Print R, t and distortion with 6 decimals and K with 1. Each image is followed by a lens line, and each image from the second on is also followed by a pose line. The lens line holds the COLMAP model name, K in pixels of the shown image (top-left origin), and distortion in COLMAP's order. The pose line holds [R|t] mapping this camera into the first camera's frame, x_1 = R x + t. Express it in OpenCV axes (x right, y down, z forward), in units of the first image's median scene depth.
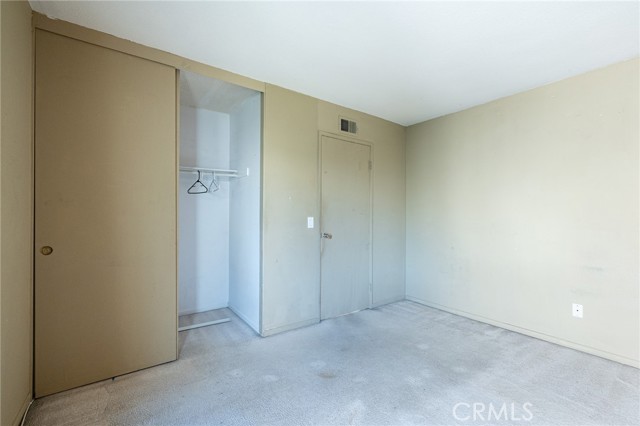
lens RADIAL K [[279.5, 0, 319.1], [0, 279.5, 214.7], [0, 0, 1]] dist [0.004393, 0.002272]
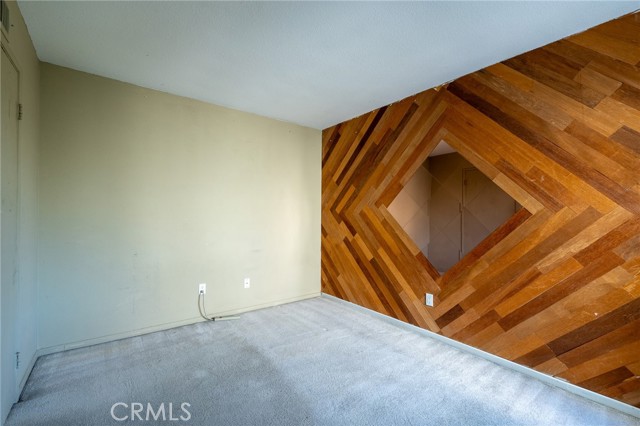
lens RADIAL K [[279.5, 0, 318.8], [0, 279.5, 214.6], [0, 0, 1]] dist [0.004393, 0.002272]
pose [[-0.033036, 0.000214, 0.999454, -0.384251], [-0.011332, 0.999936, -0.000589, -0.000553], [-0.999390, -0.011345, -0.033031, 0.565518]]
